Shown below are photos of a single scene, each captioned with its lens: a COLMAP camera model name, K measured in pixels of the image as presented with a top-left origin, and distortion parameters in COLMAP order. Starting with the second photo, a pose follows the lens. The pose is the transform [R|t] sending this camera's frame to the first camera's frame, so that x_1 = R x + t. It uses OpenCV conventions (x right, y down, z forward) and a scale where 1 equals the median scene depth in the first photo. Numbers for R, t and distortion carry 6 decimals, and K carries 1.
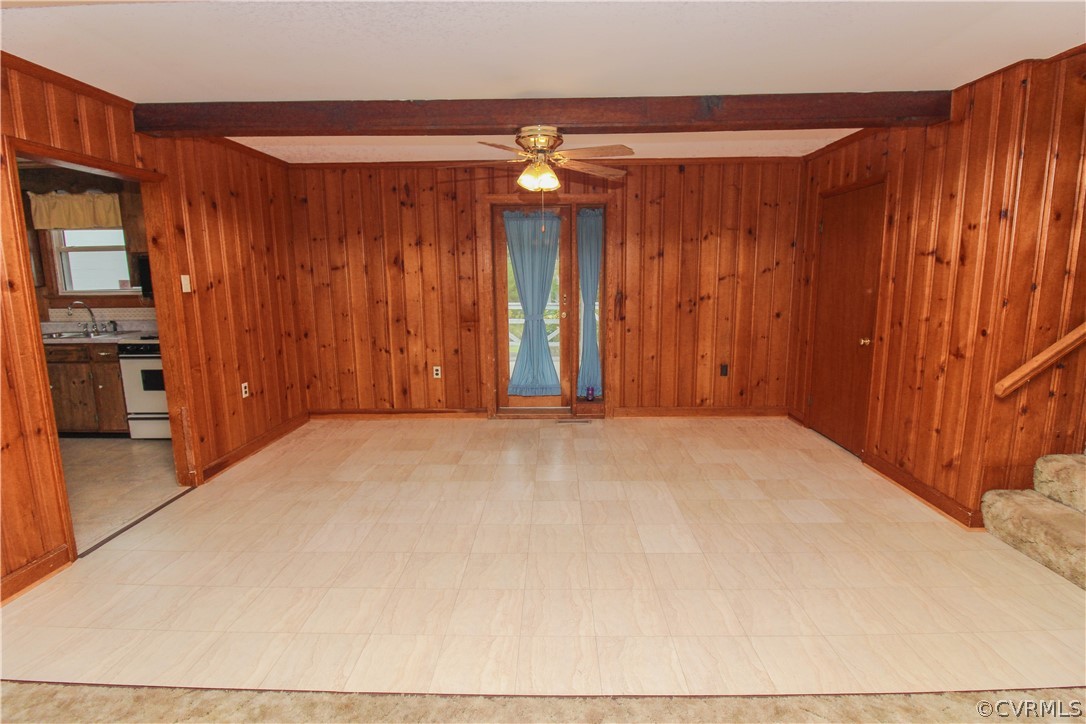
lens RADIAL K [[497.9, 0, 546.8], [0, 497.9, 346.8], [0, 0, 1]] dist [-0.001688, -0.013318]
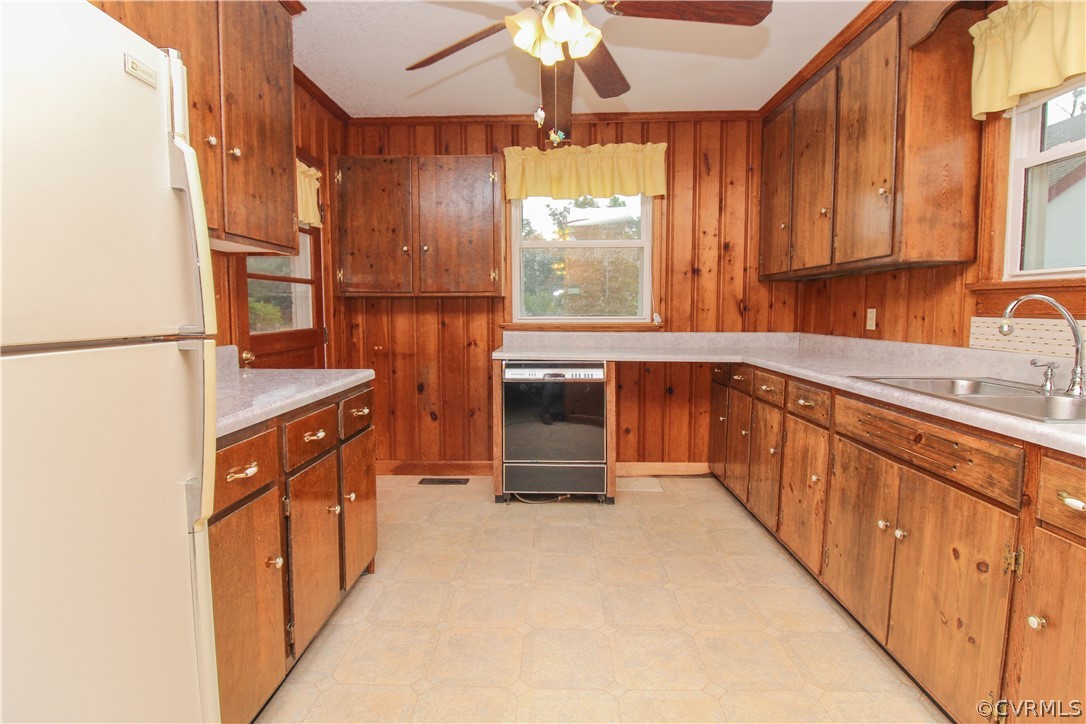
lens RADIAL K [[519.4, 0, 540.4], [0, 519.4, 345.0], [0, 0, 1]] dist [0.000161, -0.016039]
pose [[-0.013814, 0.084773, -0.996305, -0.652716], [-0.145222, 0.985665, 0.085882, -0.043268], [0.989303, 0.145872, -0.001305, 0.726421]]
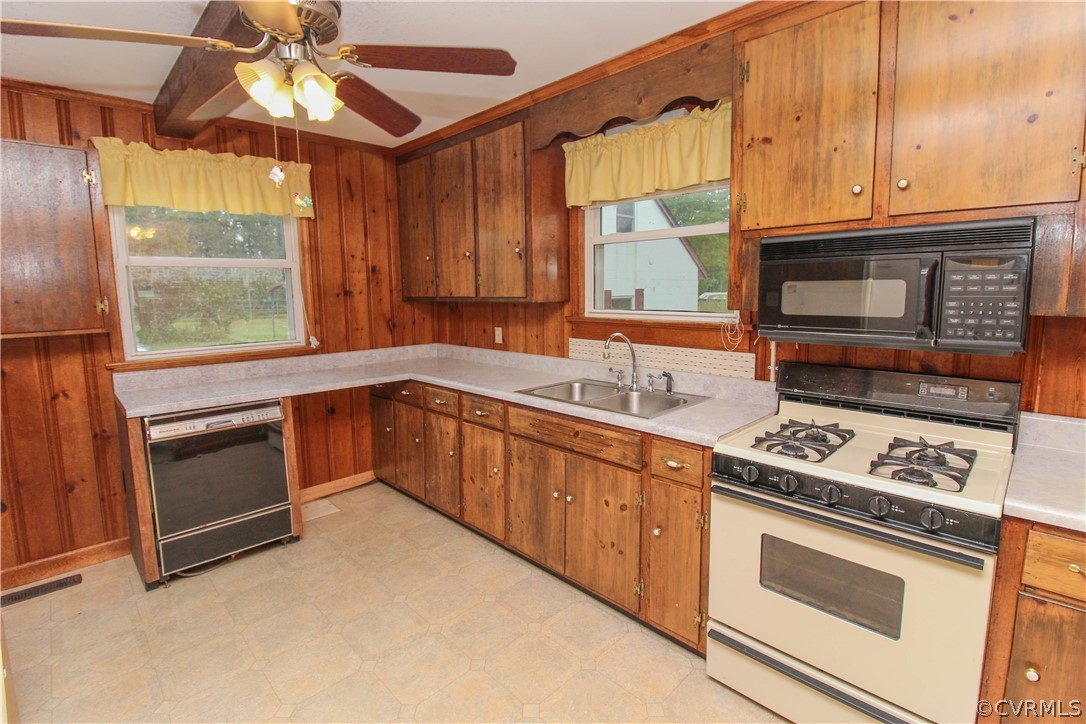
lens RADIAL K [[503.2, 0, 545.6], [0, 503.2, 344.8], [0, 0, 1]] dist [0.001618, -0.014195]
pose [[0.713098, 0.083512, -0.696073, -0.668767], [-0.099746, 0.994865, 0.017174, -0.085707], [0.693932, 0.057184, 0.717766, 0.587608]]
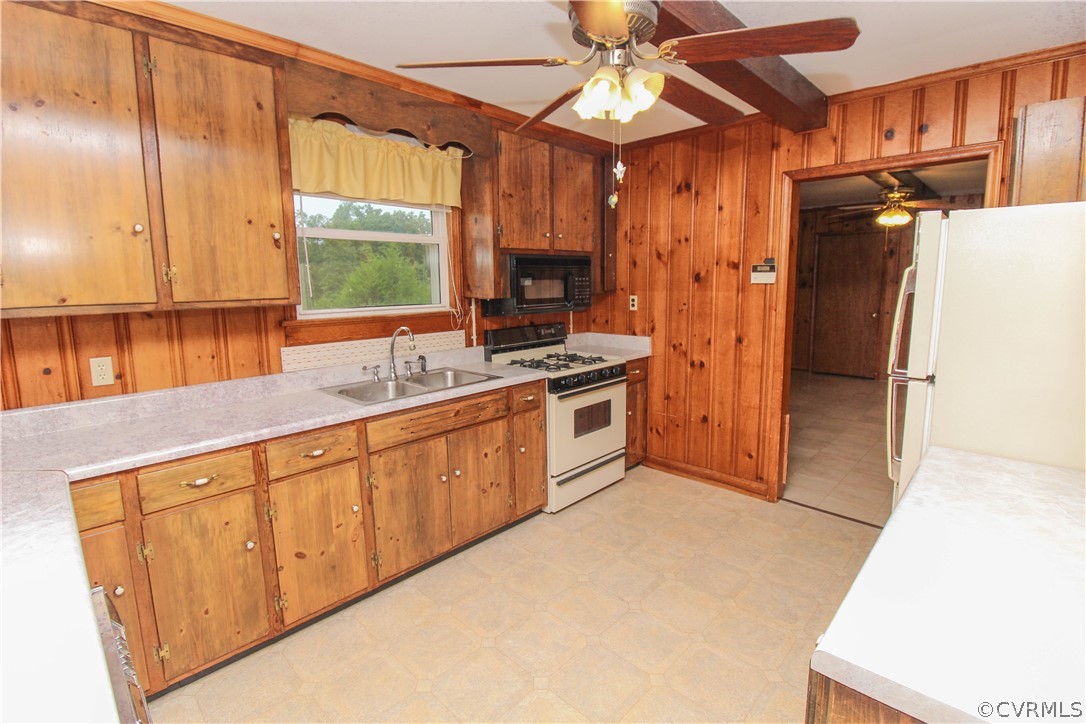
lens RADIAL K [[497.9, 0, 546.8], [0, 497.9, 346.8], [0, 0, 1]] dist [-0.001688, -0.013318]
pose [[0.677931, -0.091139, 0.729454, -1.350436], [0.109802, 0.993708, 0.022109, -0.066662], [-0.726879, 0.065107, 0.683672, 0.507674]]
